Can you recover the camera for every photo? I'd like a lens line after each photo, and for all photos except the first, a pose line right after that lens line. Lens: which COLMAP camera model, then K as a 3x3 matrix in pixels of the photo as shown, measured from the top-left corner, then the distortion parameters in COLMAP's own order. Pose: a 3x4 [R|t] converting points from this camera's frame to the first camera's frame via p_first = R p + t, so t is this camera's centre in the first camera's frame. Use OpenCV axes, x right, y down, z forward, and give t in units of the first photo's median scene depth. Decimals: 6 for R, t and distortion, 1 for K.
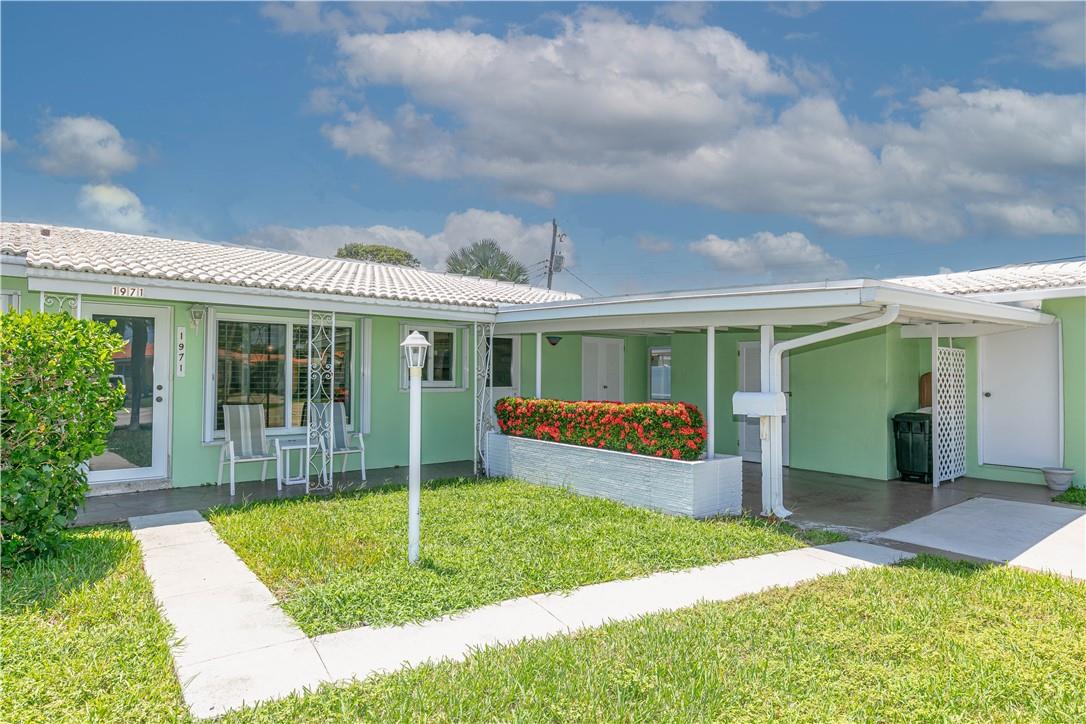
lens RADIAL K [[627.3, 0, 543.0], [0, 627.3, 362.0], [0, 0, 1]] dist [0.000264, 0.000339]
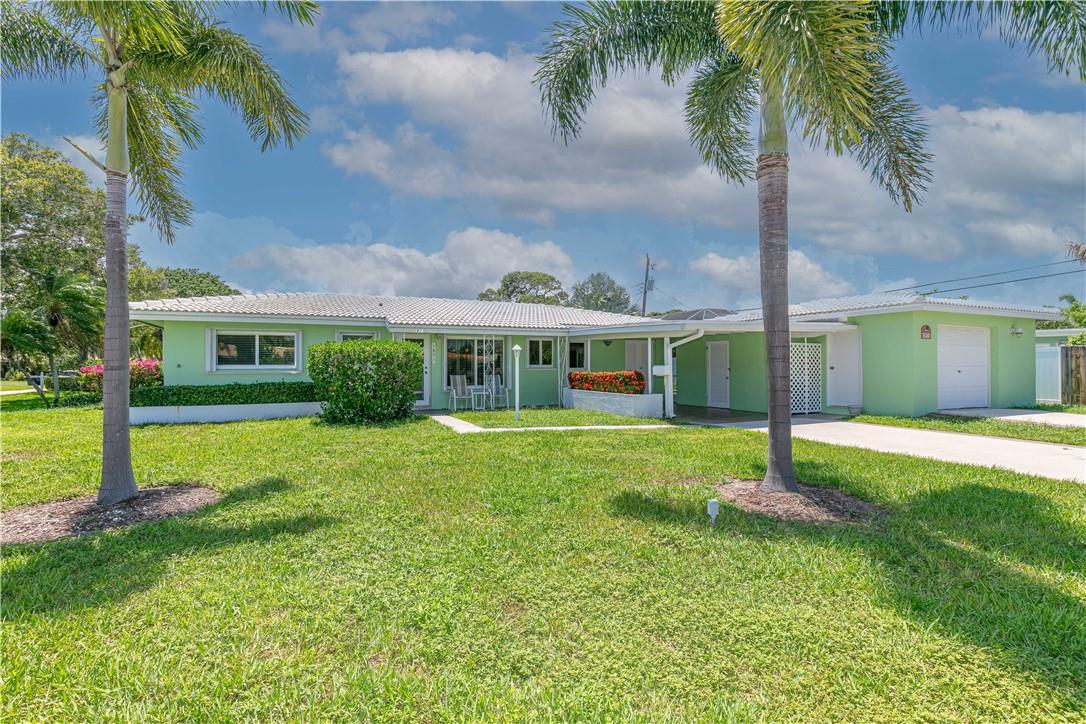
lens RADIAL K [[537.5, 0, 543.0], [0, 537.5, 362.0], [0, 0, 1]] dist [0.001523, 0.000608]
pose [[0.969373, -0.014765, -0.245148, 0.318564], [0.016711, 0.999843, 0.005861, 0.012750], [0.245023, -0.009778, 0.969468, -0.855697]]
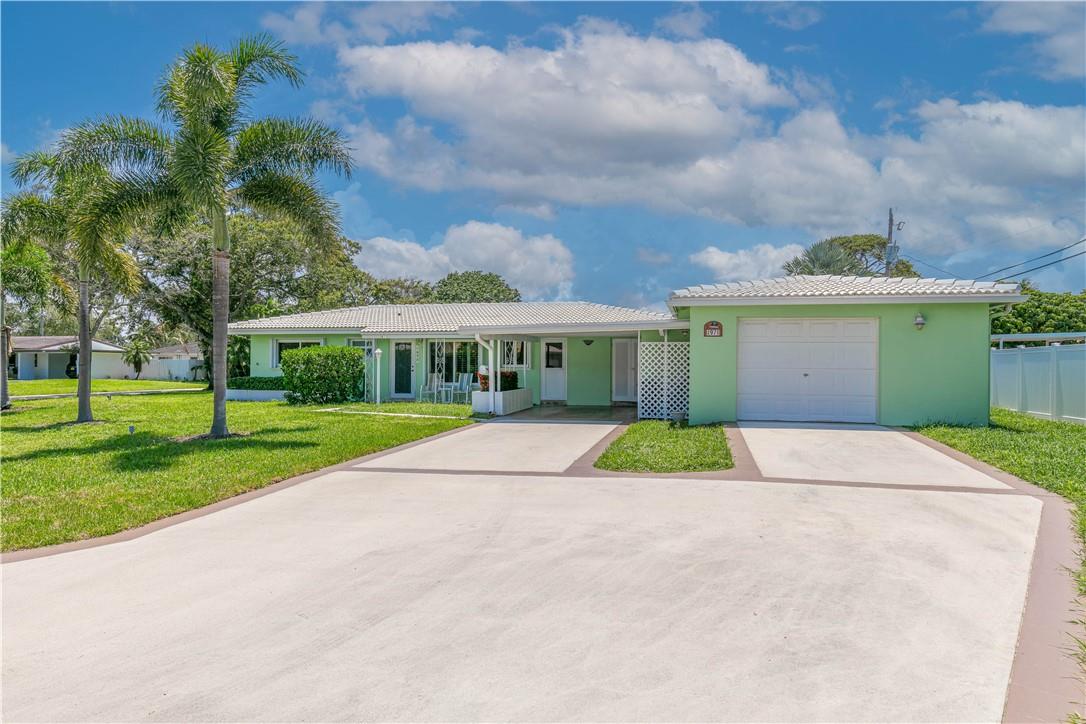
lens RADIAL K [[717.3, 0, 543.0], [0, 717.3, 362.0], [0, 0, 1]] dist [0.003038, 0.000897]
pose [[0.608639, -0.011493, -0.793364, 2.260074], [0.015504, 0.999876, -0.002591, 0.036005], [0.793296, -0.010723, 0.608742, -0.515381]]
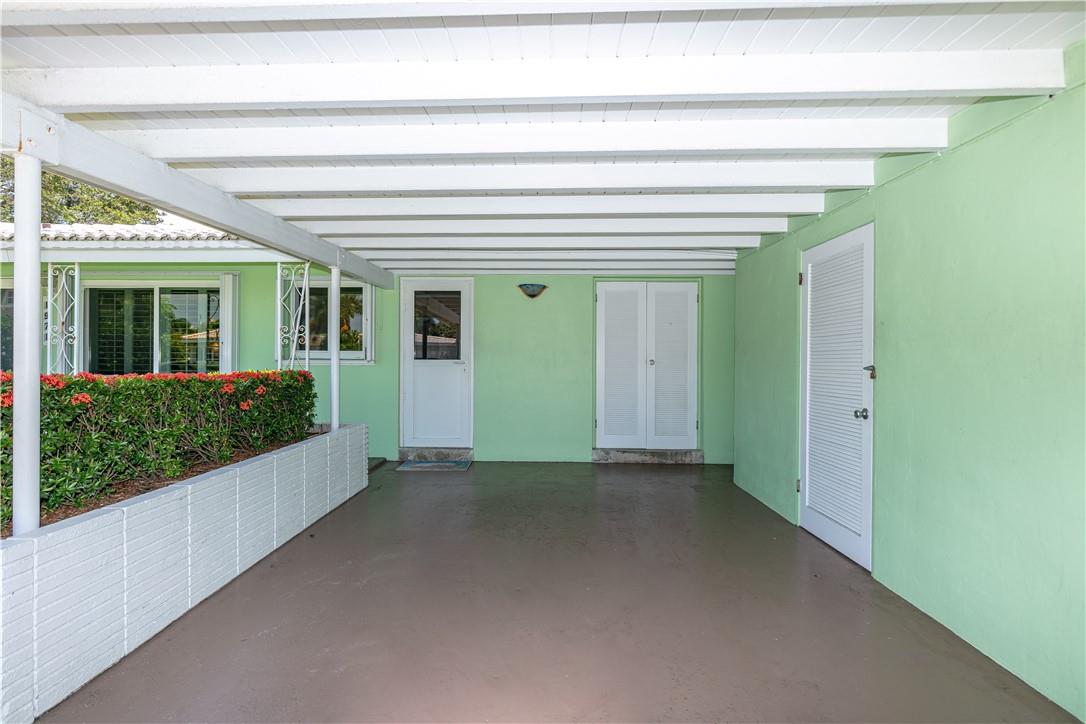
lens RADIAL K [[545.7, 0, 538.6], [0, 545.7, 361.0], [0, 0, 1]] dist [-0.001873, -0.000793]
pose [[0.749195, -0.001240, -0.662349, 0.579569], [0.014628, 0.999785, 0.014674, 0.045708], [0.662188, -0.020682, 0.749052, 0.821225]]
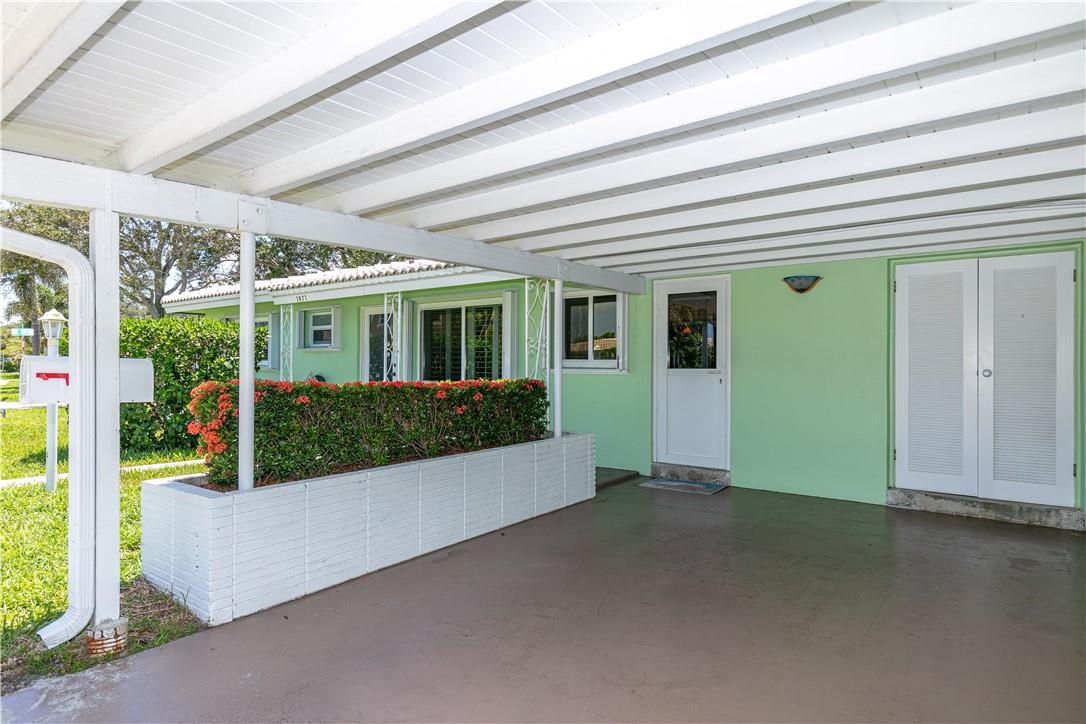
lens RADIAL K [[601.7, 0, 543.0], [0, 601.7, 362.0], [0, 0, 1]] dist [0.006273, -0.000101]
pose [[0.224707, -0.009858, -0.974376, 0.675561], [0.019427, 0.999795, -0.005635, 0.045070], [0.974233, -0.017663, 0.224853, 0.957959]]
